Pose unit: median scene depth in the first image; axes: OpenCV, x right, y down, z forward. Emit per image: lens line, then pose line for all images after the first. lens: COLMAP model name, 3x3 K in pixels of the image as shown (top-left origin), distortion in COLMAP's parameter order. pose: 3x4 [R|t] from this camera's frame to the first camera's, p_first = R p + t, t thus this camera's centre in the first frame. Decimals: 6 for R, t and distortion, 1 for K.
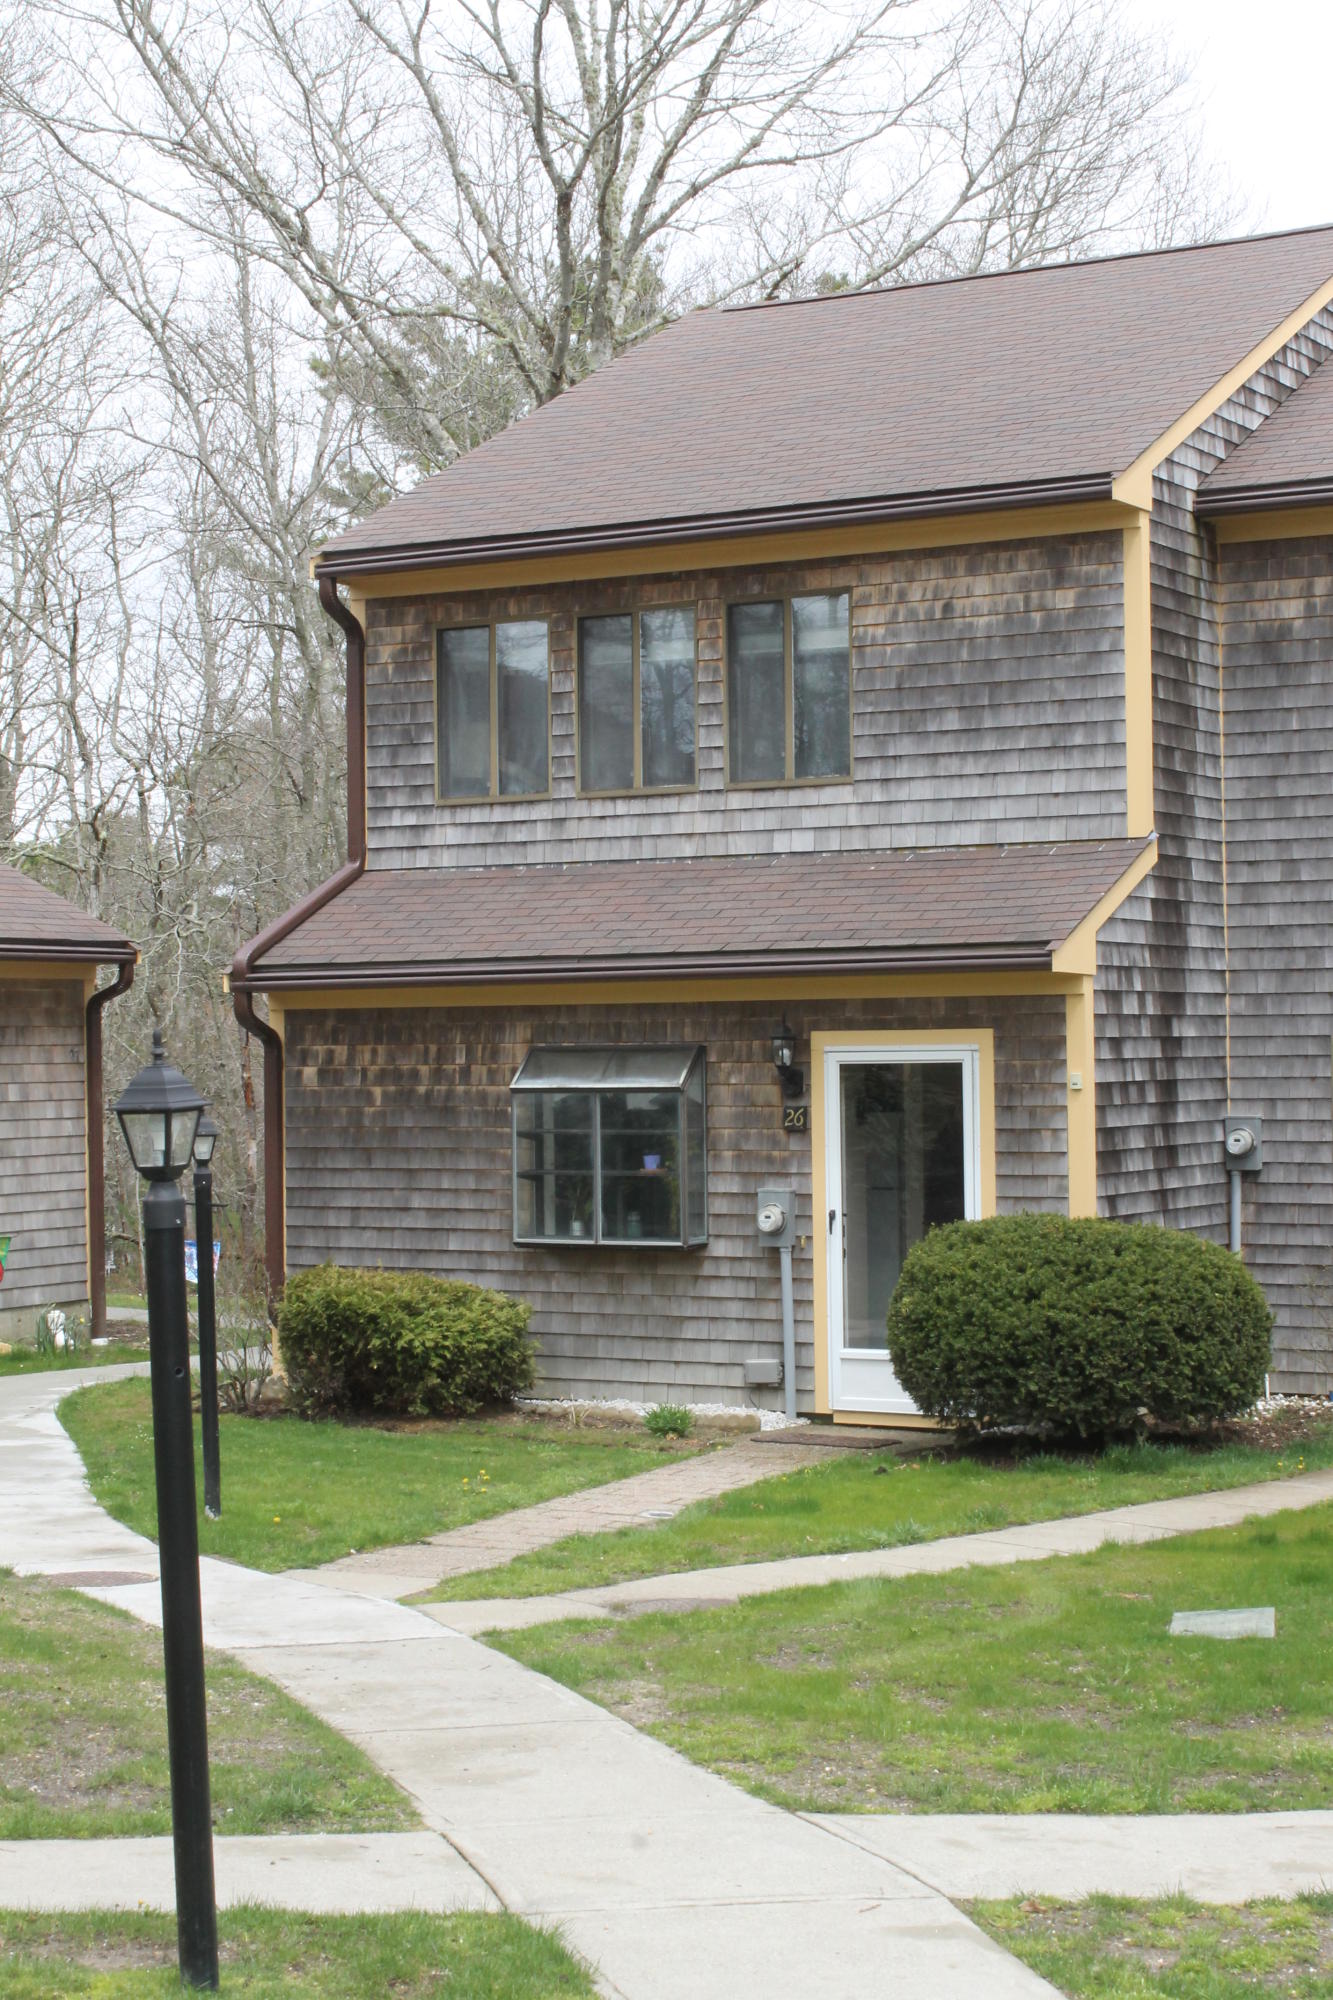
lens RADIAL K [[3366.2, 0, 666.5], [0, 3366.2, 1000.0], [0, 0, 1]] dist [-0.015601, -0.035008]
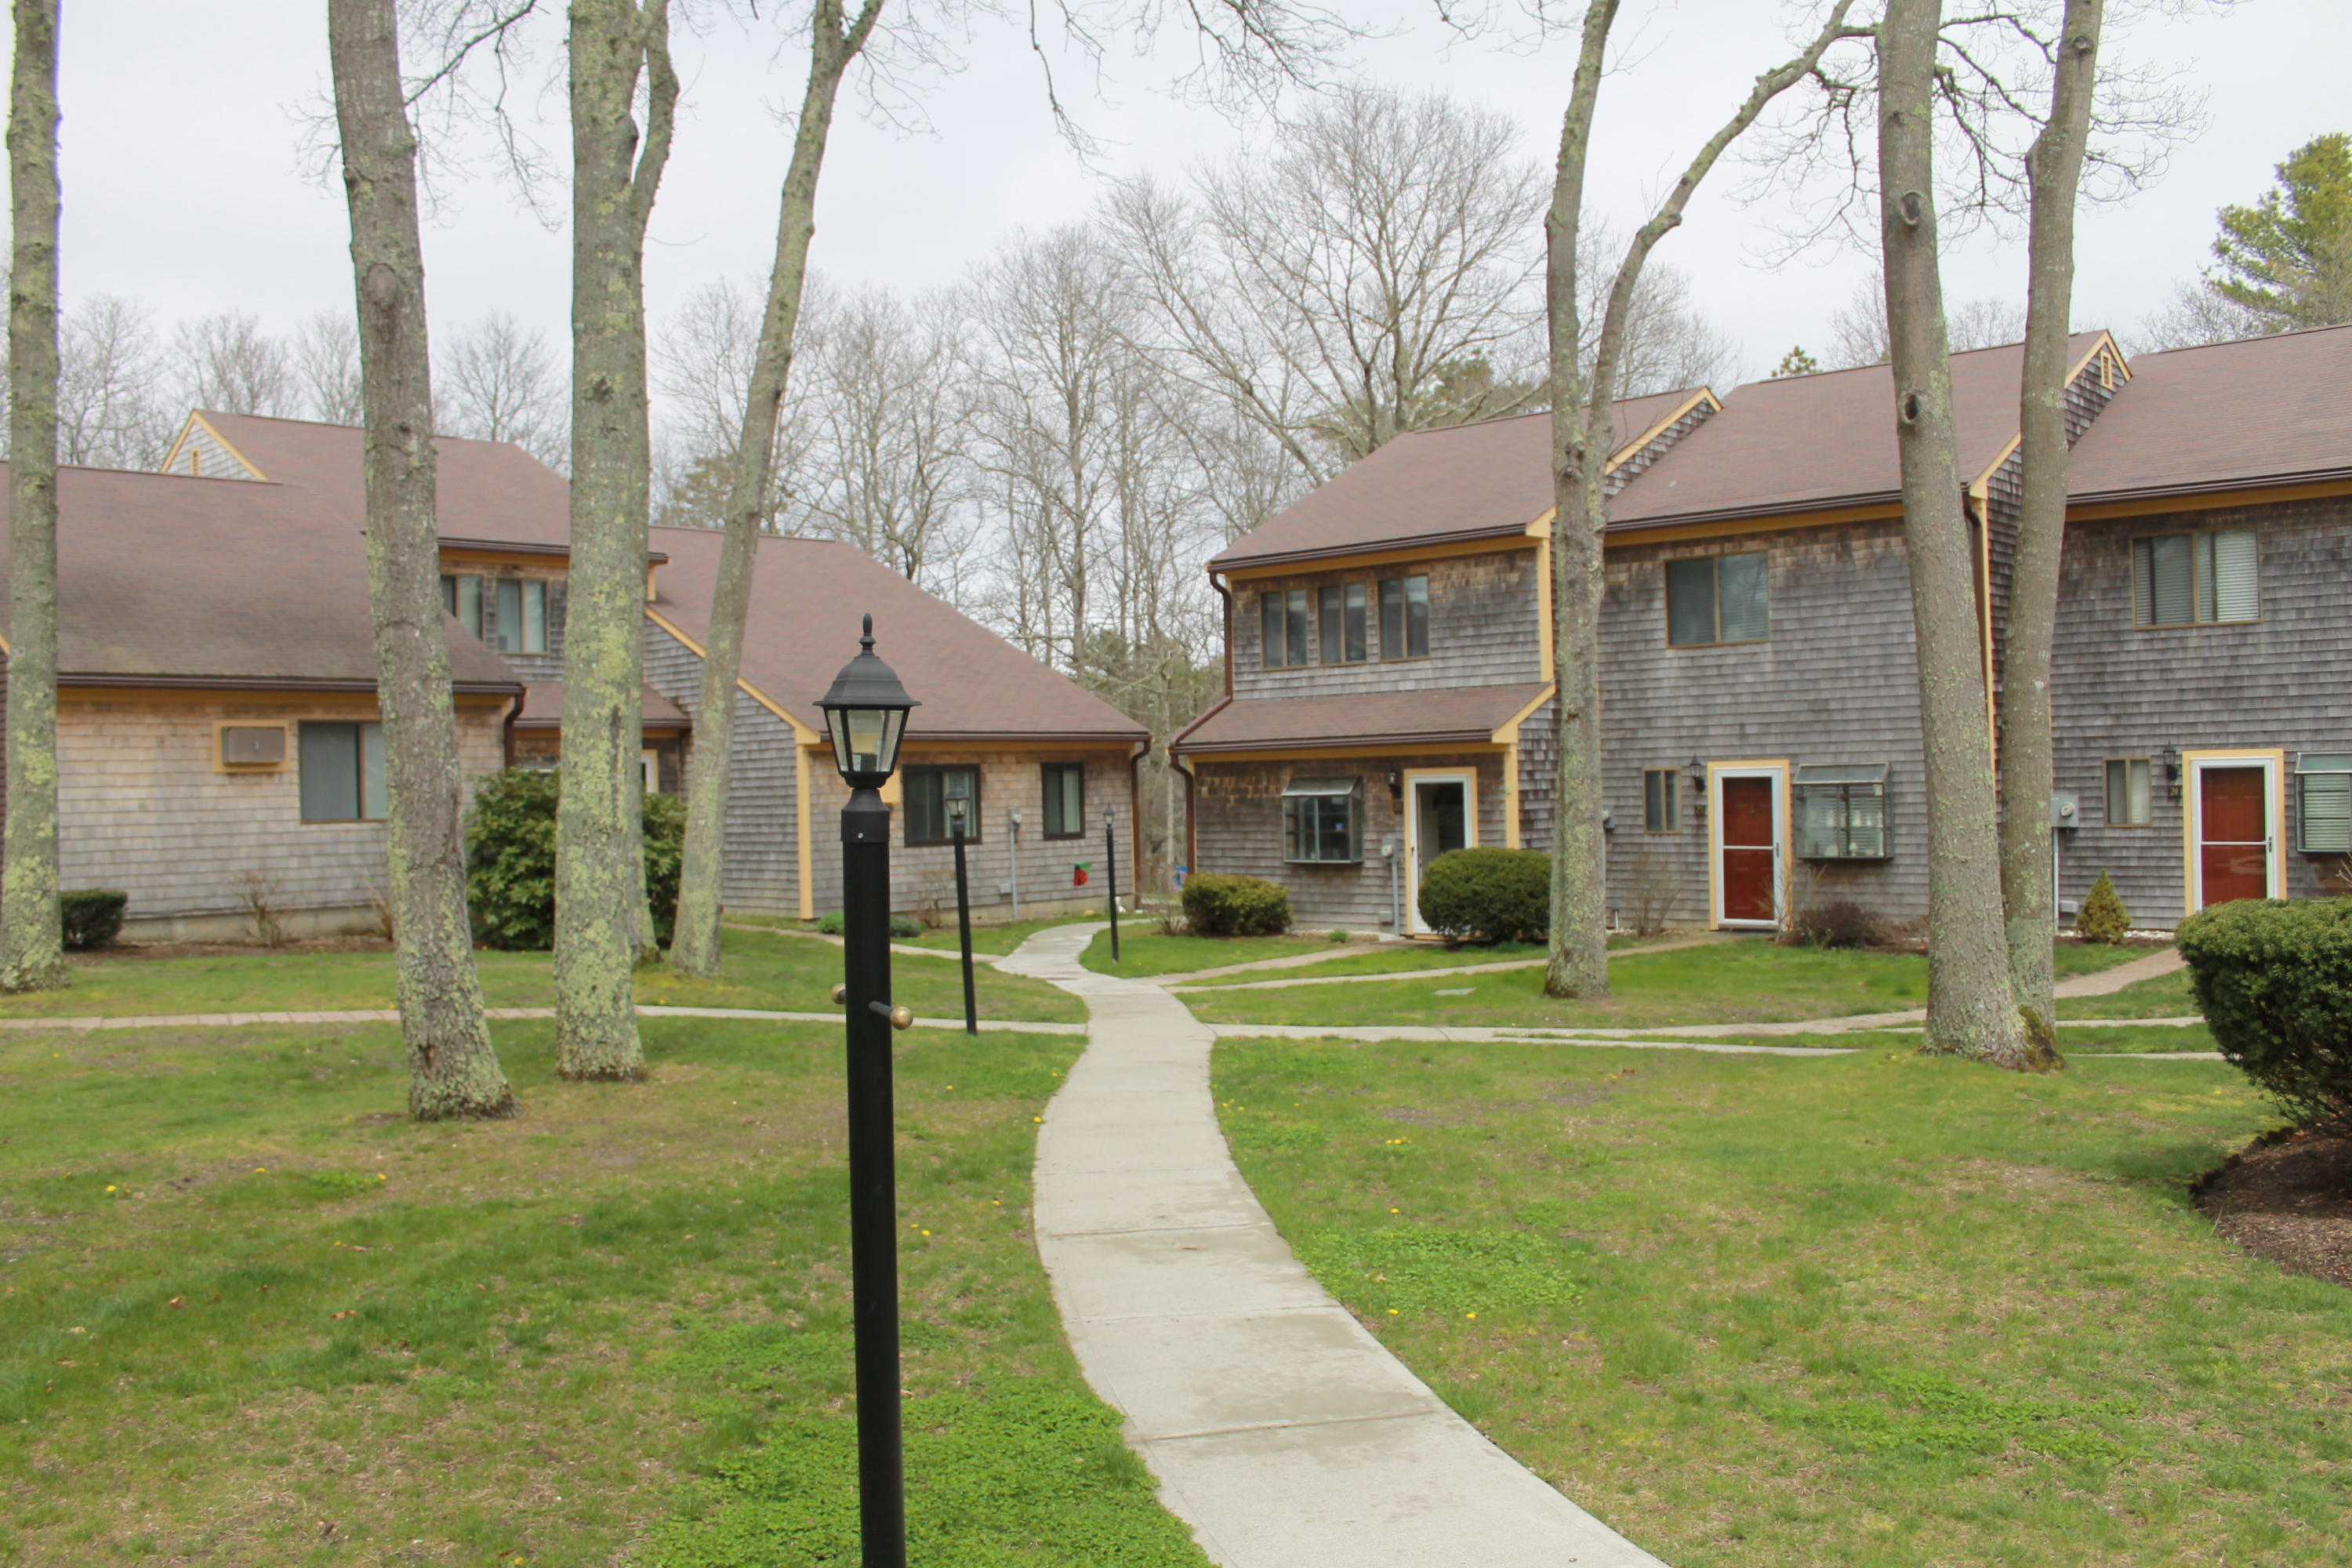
lens RADIAL K [[1993.5, 0, 1176.0], [0, 1993.5, 784.0], [0, 0, 1]] dist [-0.165774, 0.153407]
pose [[0.975983, -0.012782, -0.217472, 0.181527], [0.016851, 0.999716, 0.016864, -0.005996], [0.217194, -0.020123, 0.975921, -0.352992]]
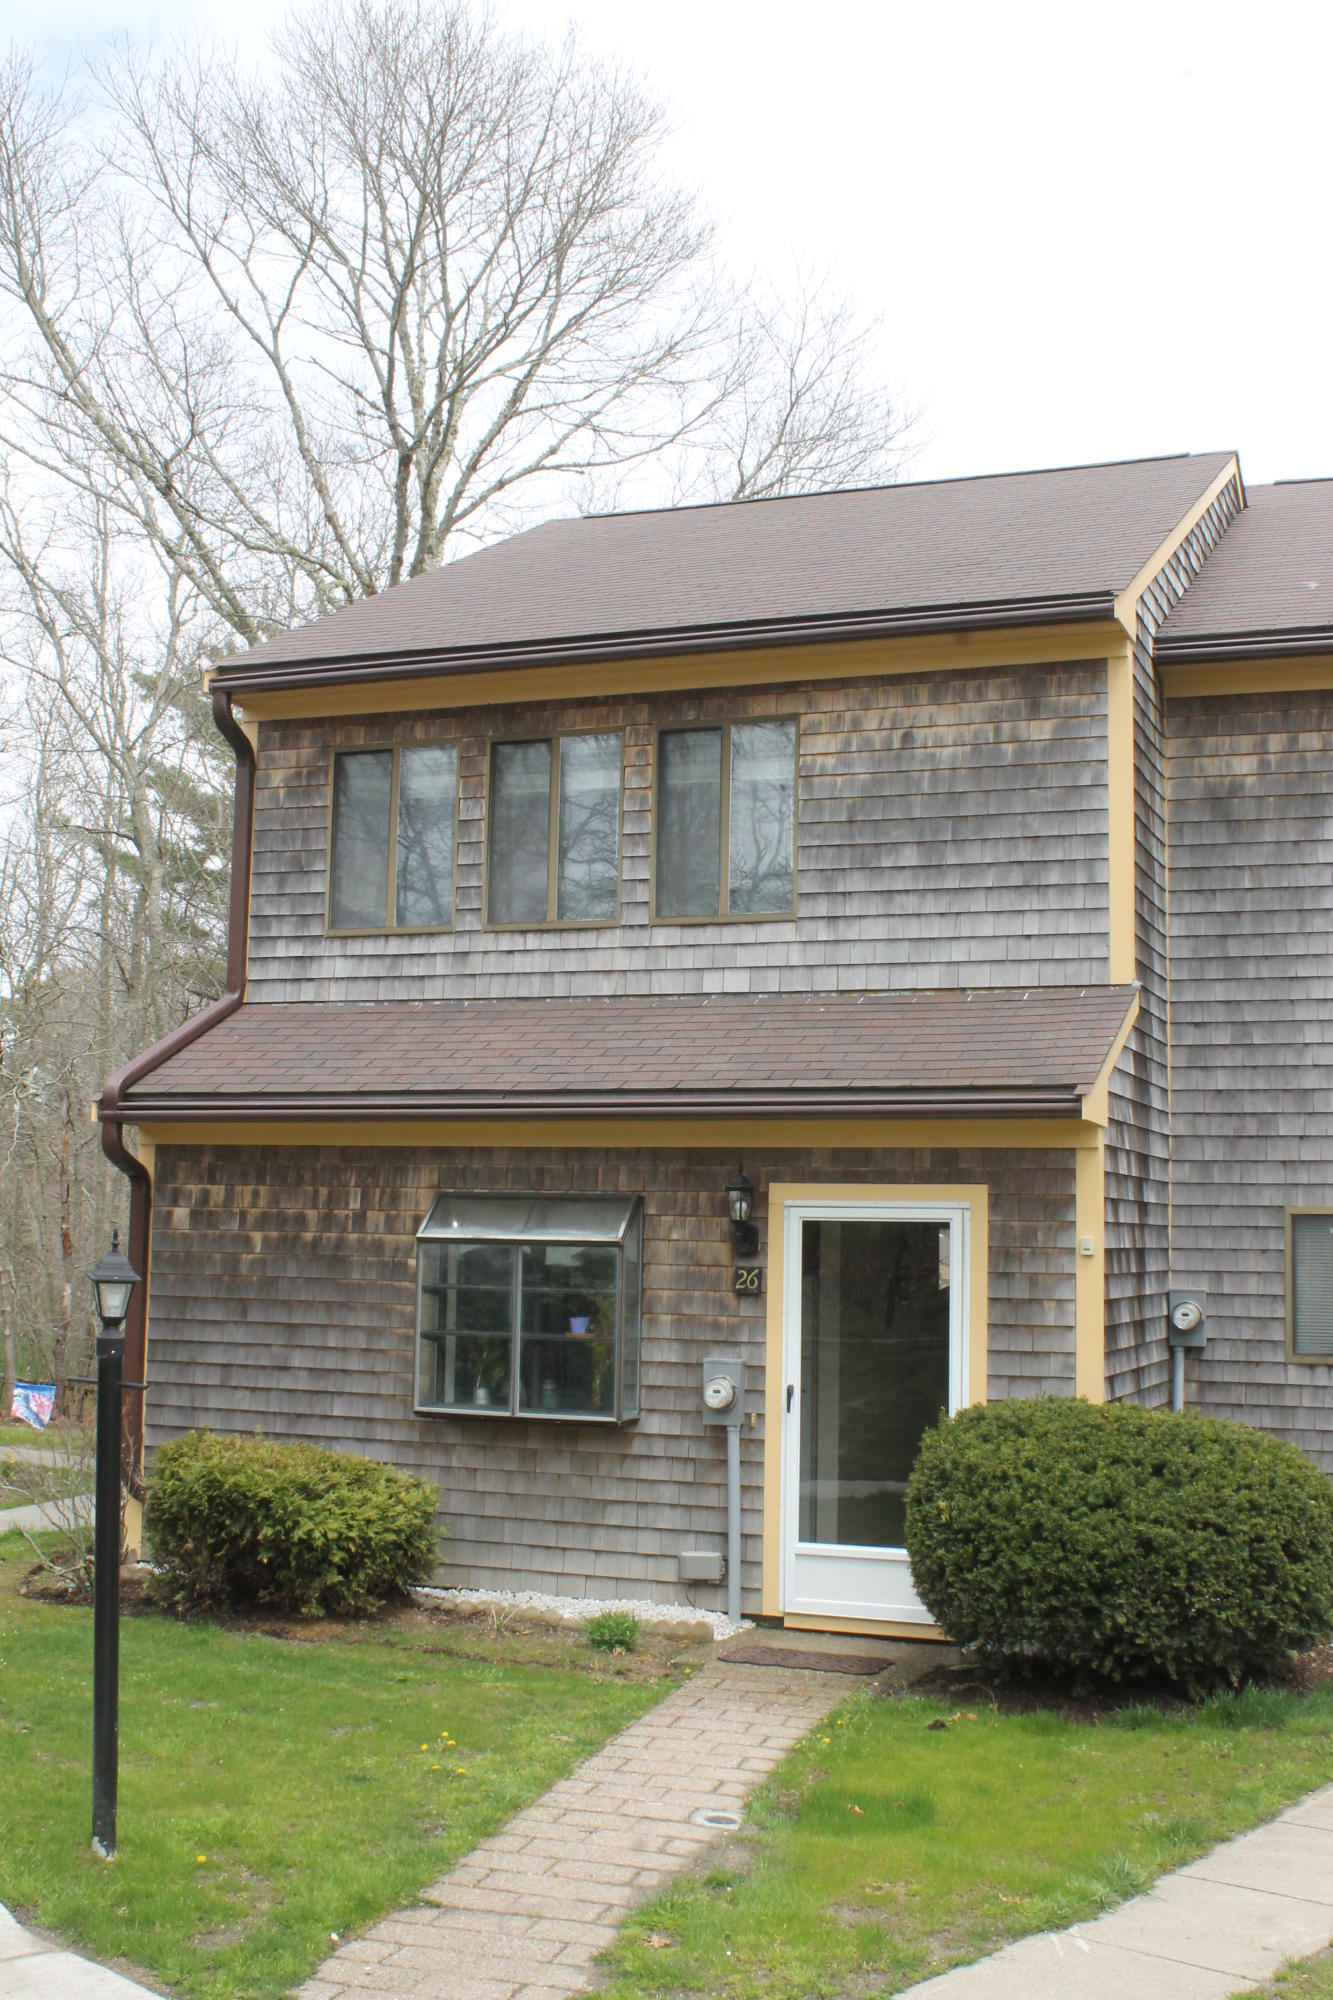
lens RADIAL K [[2239.6, 0, 666.5], [0, 2239.6, 1000.0], [0, 0, 1]] dist [-0.109764, 0.058530]
pose [[0.987723, 0.045991, 0.149290, -0.072813], [-0.032519, 0.995278, -0.091458, 0.015696], [-0.152791, 0.085480, 0.984555, 0.403102]]
